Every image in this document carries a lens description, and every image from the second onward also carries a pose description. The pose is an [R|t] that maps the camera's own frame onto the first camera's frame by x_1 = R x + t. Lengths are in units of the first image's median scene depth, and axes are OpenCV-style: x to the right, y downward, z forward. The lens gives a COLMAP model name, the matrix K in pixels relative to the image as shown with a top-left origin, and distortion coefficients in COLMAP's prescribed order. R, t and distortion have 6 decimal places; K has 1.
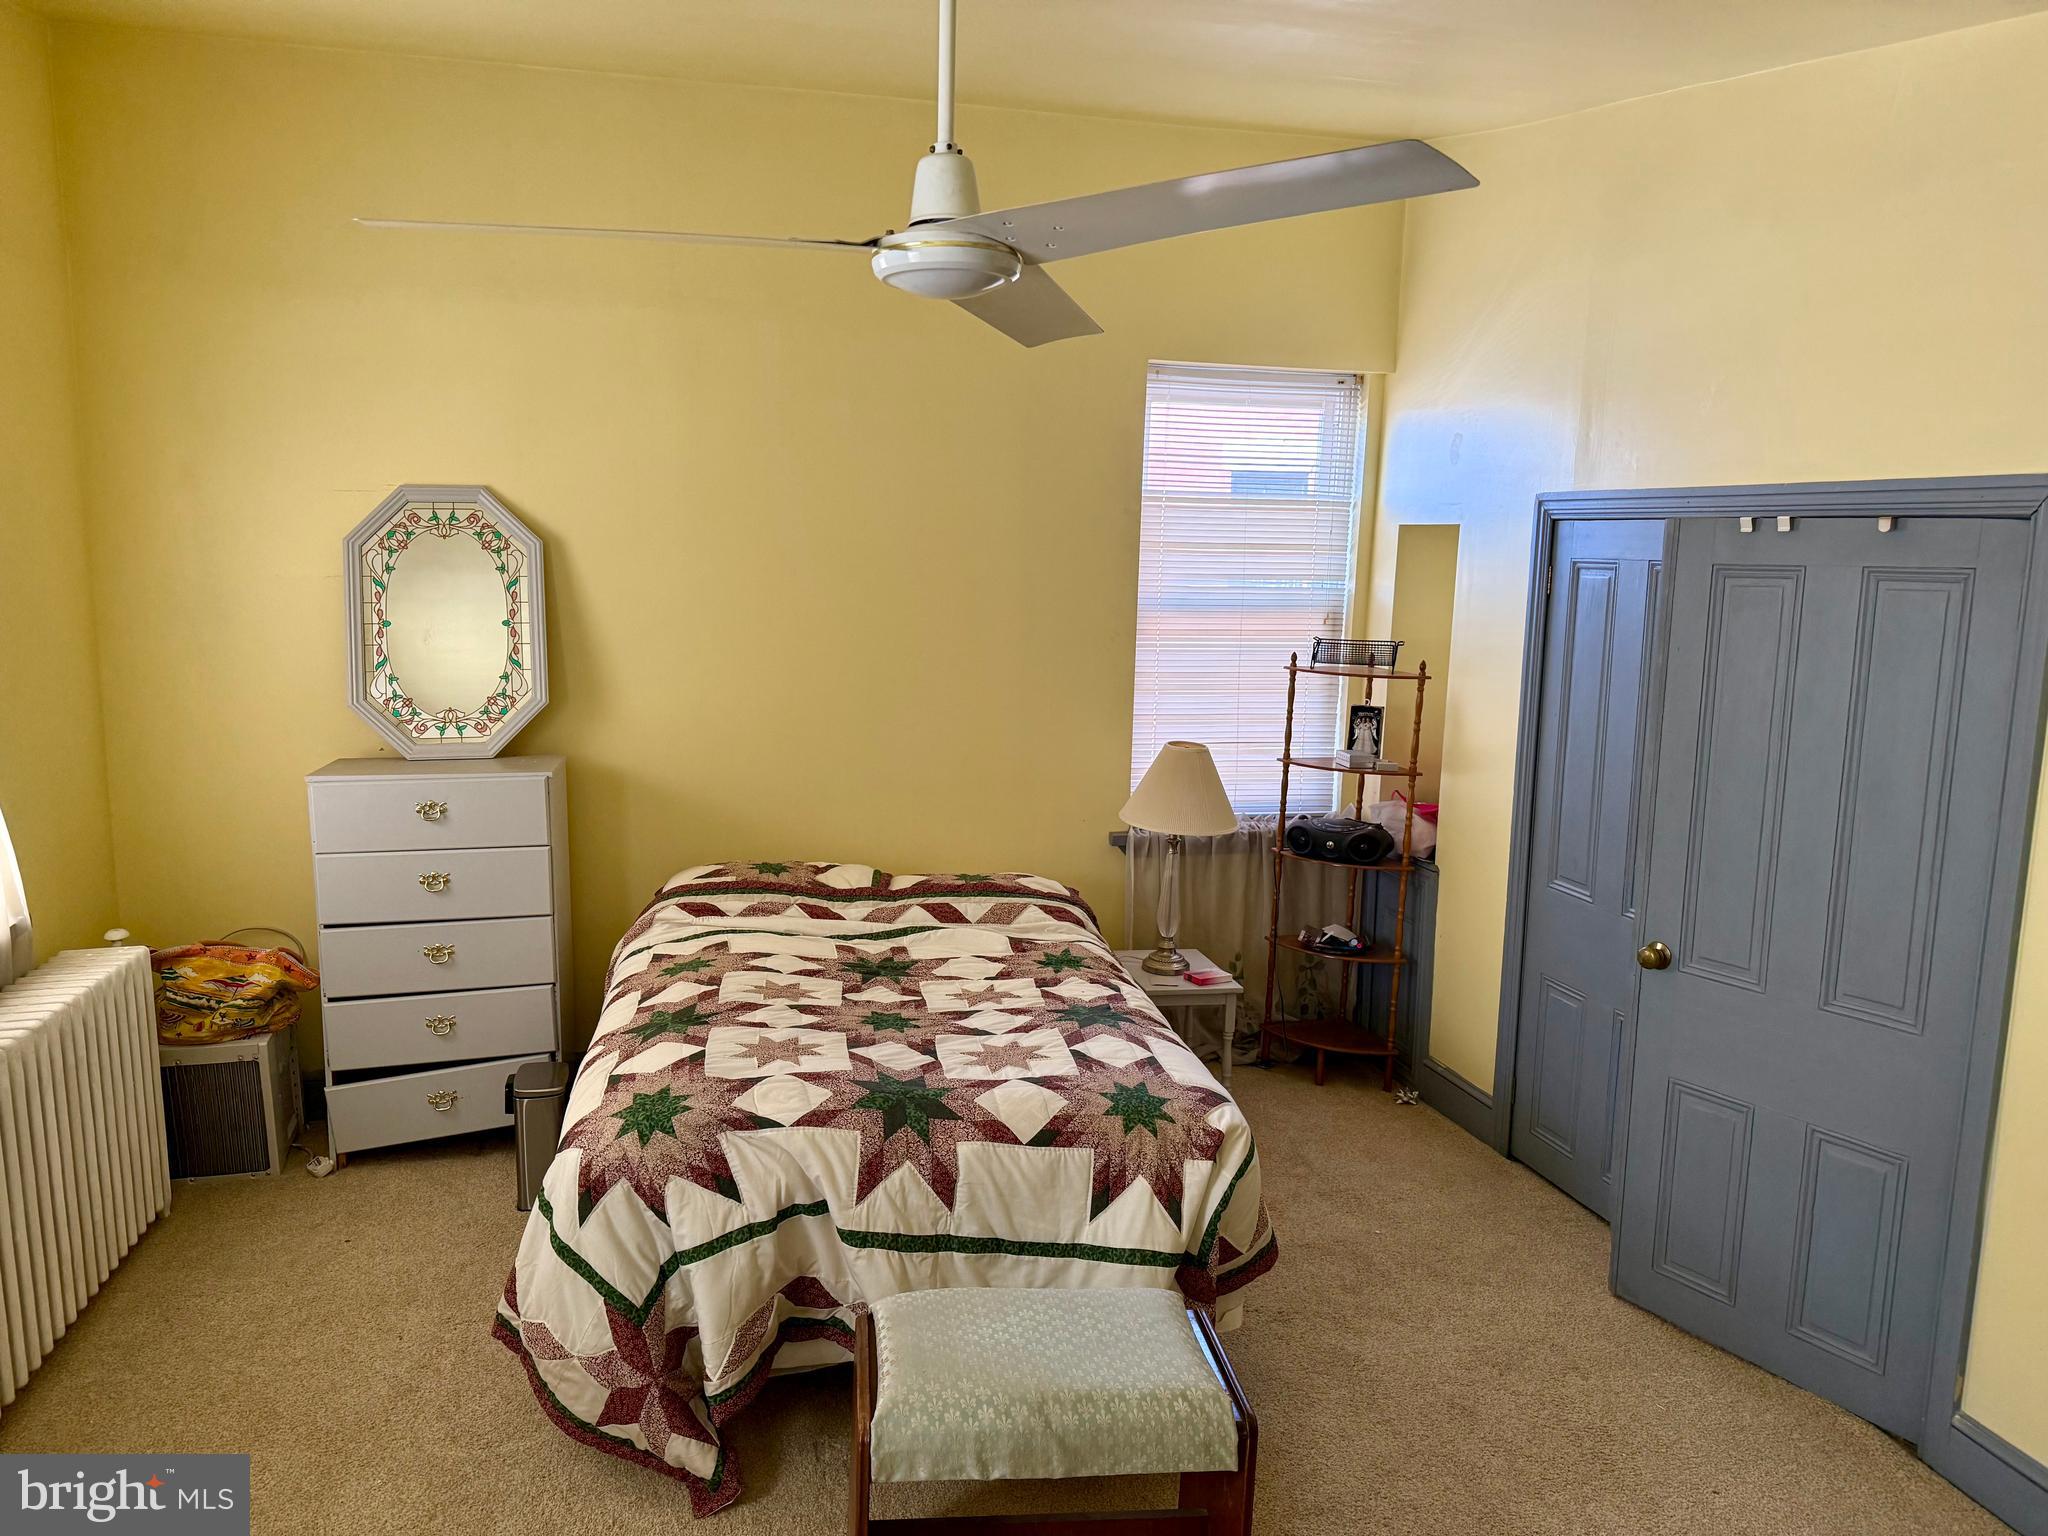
lens RADIAL K [[1431.6, 0, 1008.9], [0, 1431.6, 775.7], [0, 0, 1]] dist [0.079222, -0.103880]
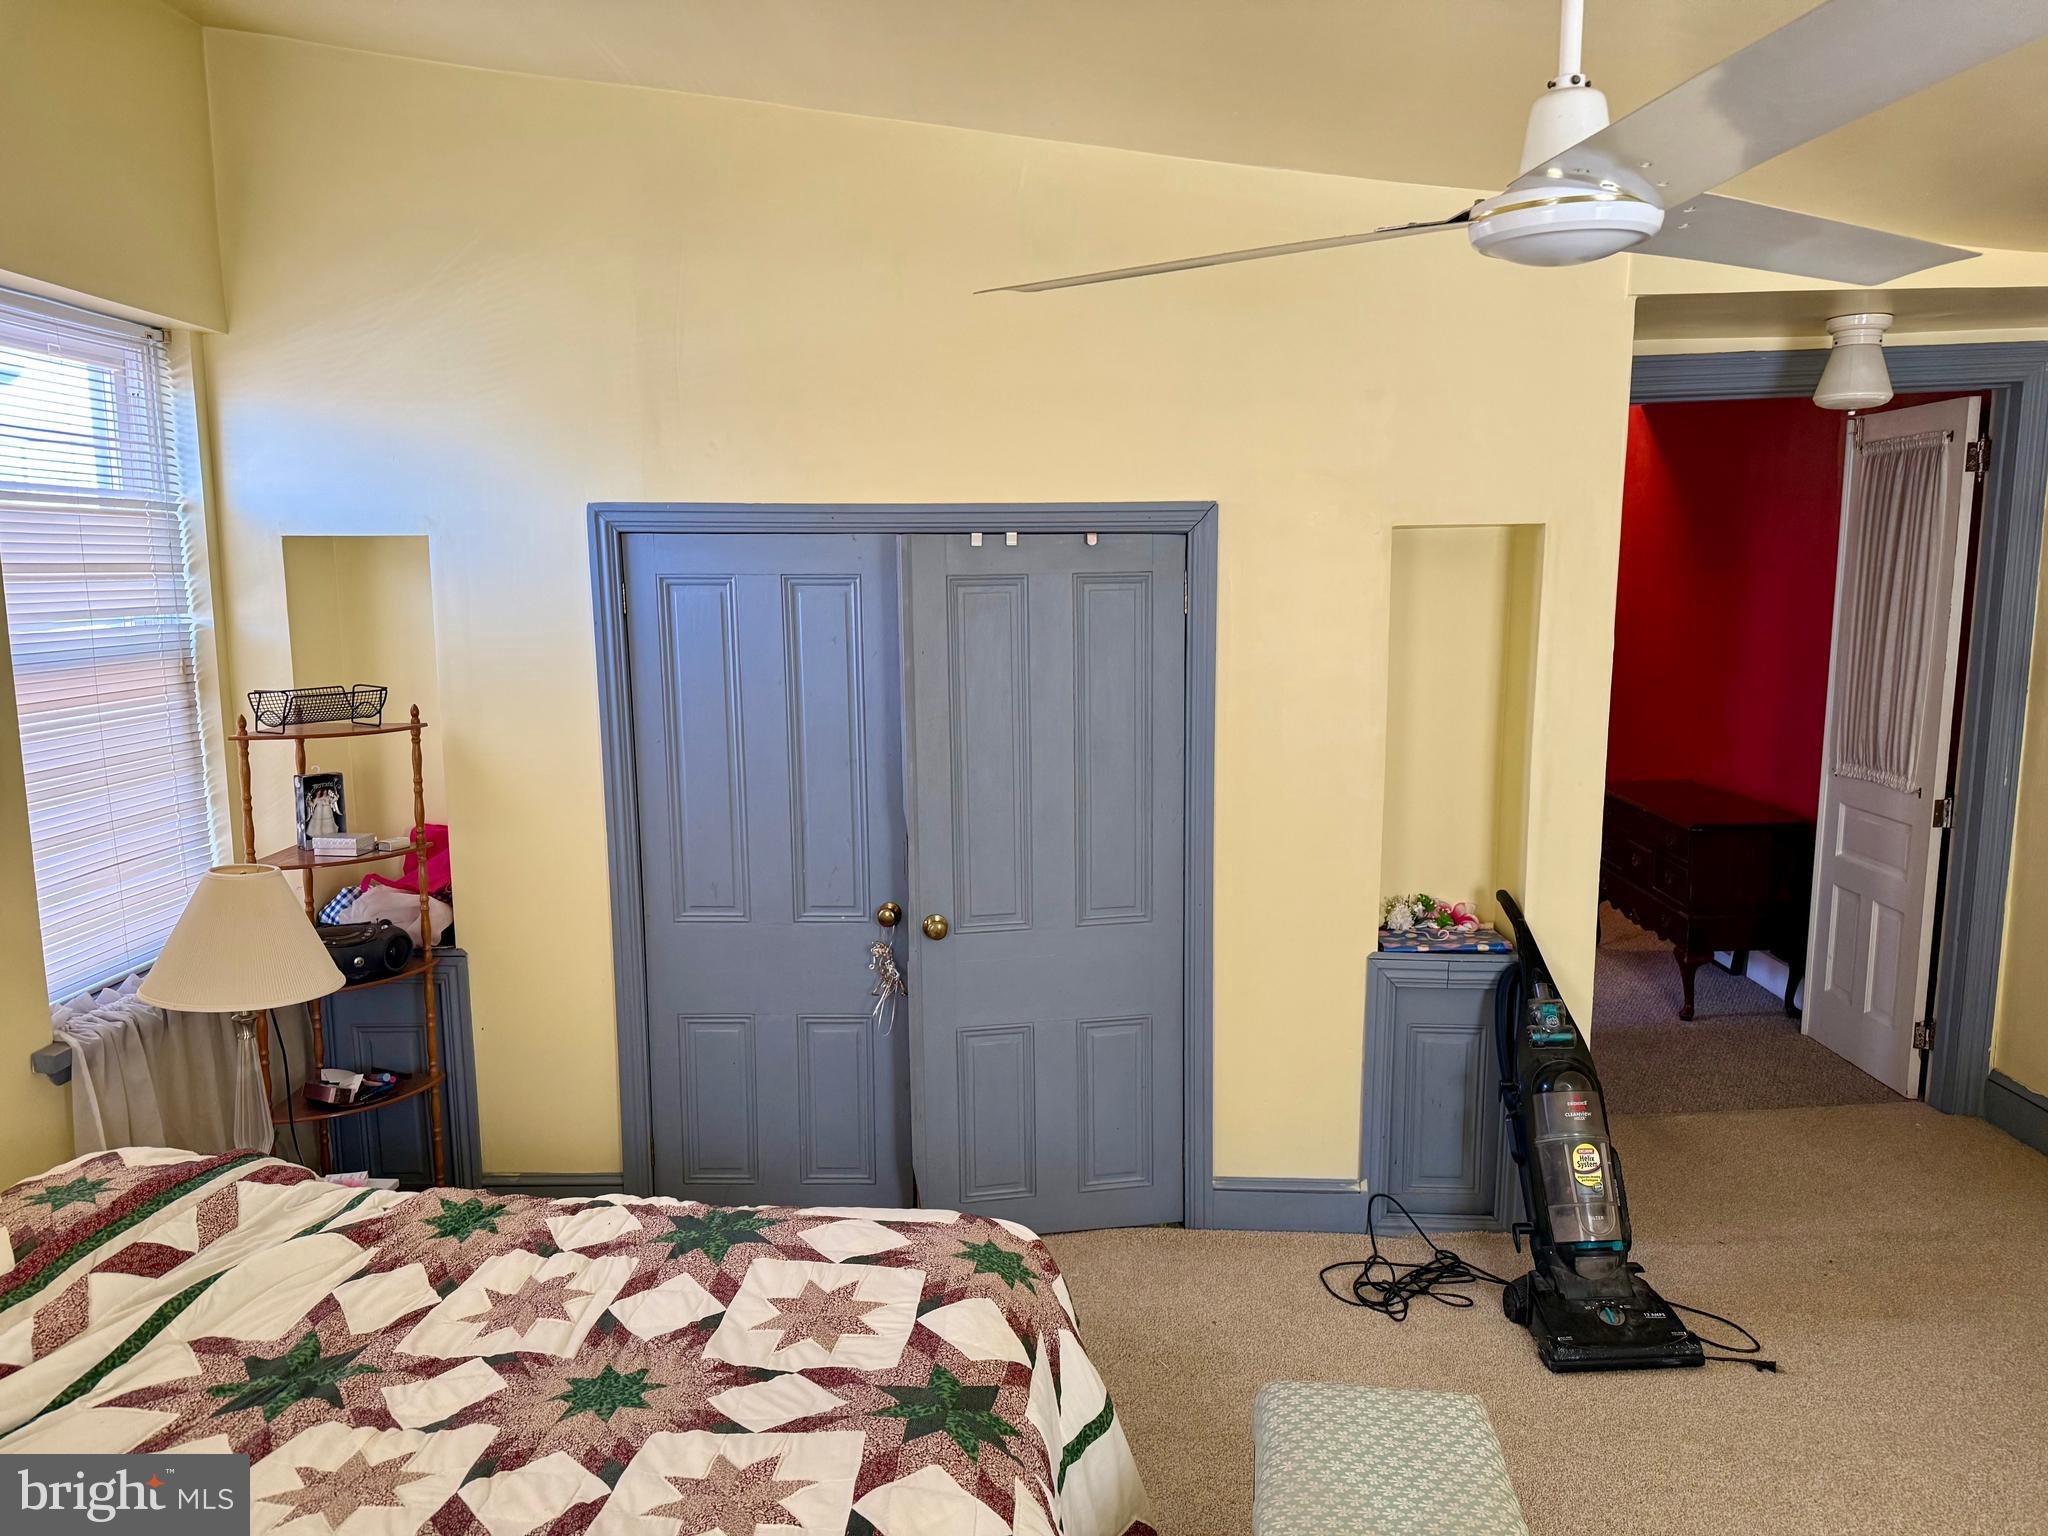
lens RADIAL K [[1431.6, 0, 1010.8], [0, 1431.6, 764.3], [0, 0, 1]] dist [0.079222, -0.103880]
pose [[0.267653, -0.155219, 0.950931, -0.493042], [0.167151, 0.979454, 0.112828, -0.103249], [-0.948906, 0.128751, 0.288099, 0.566776]]
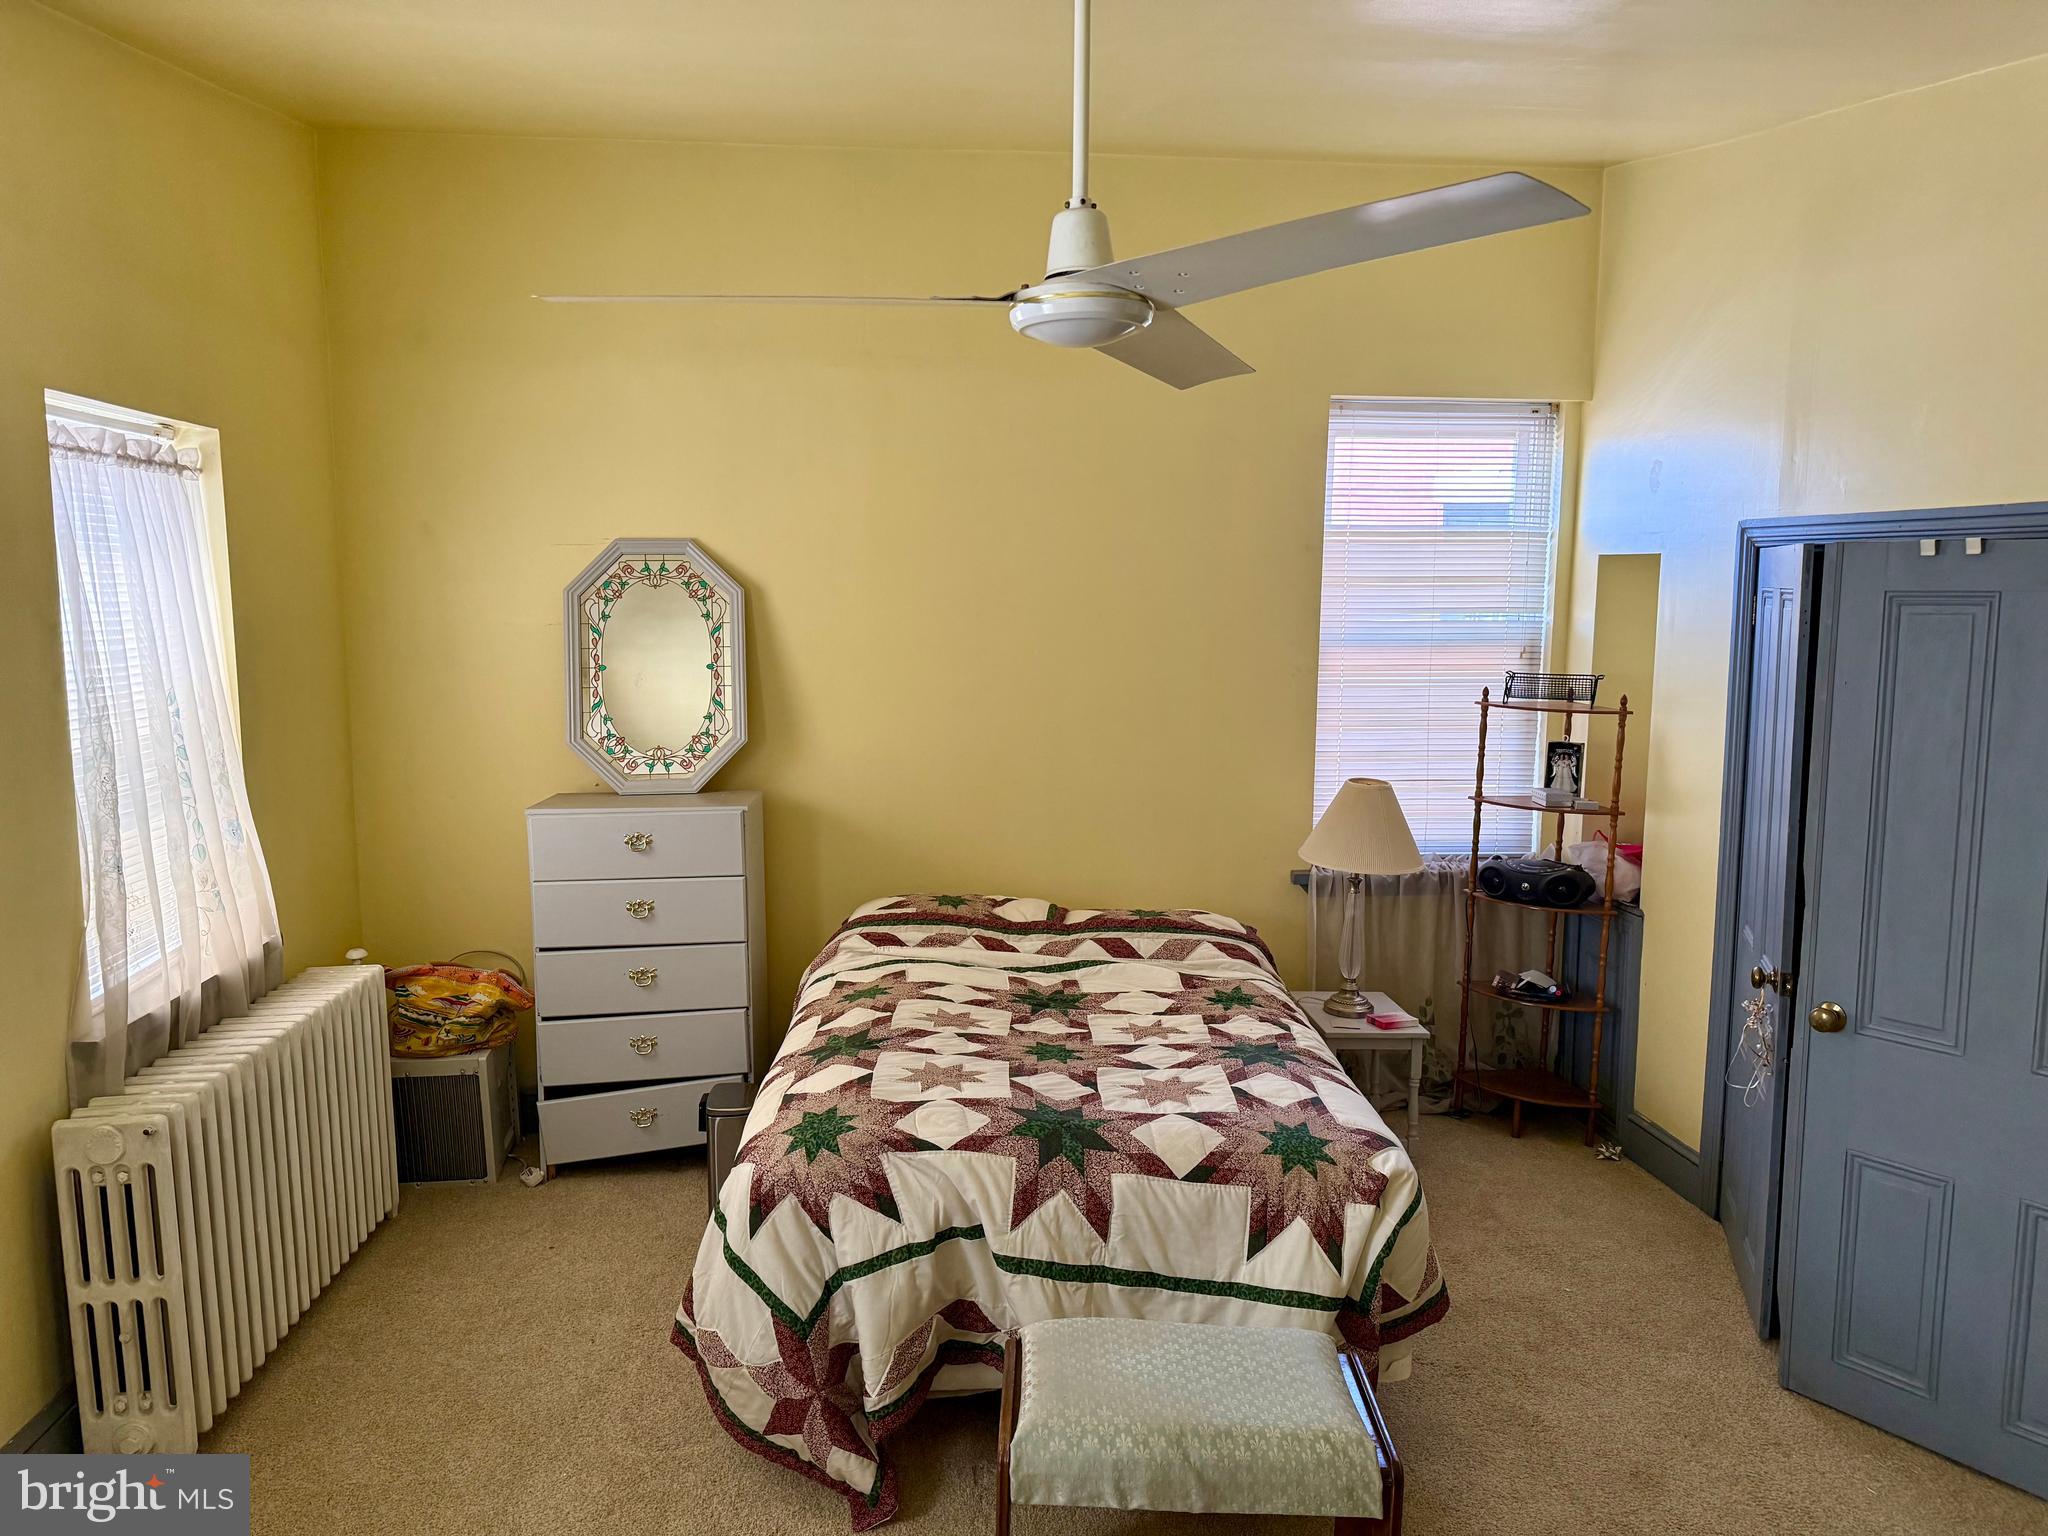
lens RADIAL K [[1431.6, 0, 1018.5], [0, 1431.6, 770.2], [0, 0, 1]] dist [0.079222, -0.103880]
pose [[0.990240, 0.000827, -0.139369, 0.029443], [-0.005317, 0.999479, -0.031847, 0.003848], [0.139270, 0.032277, 0.989728, -0.011978]]
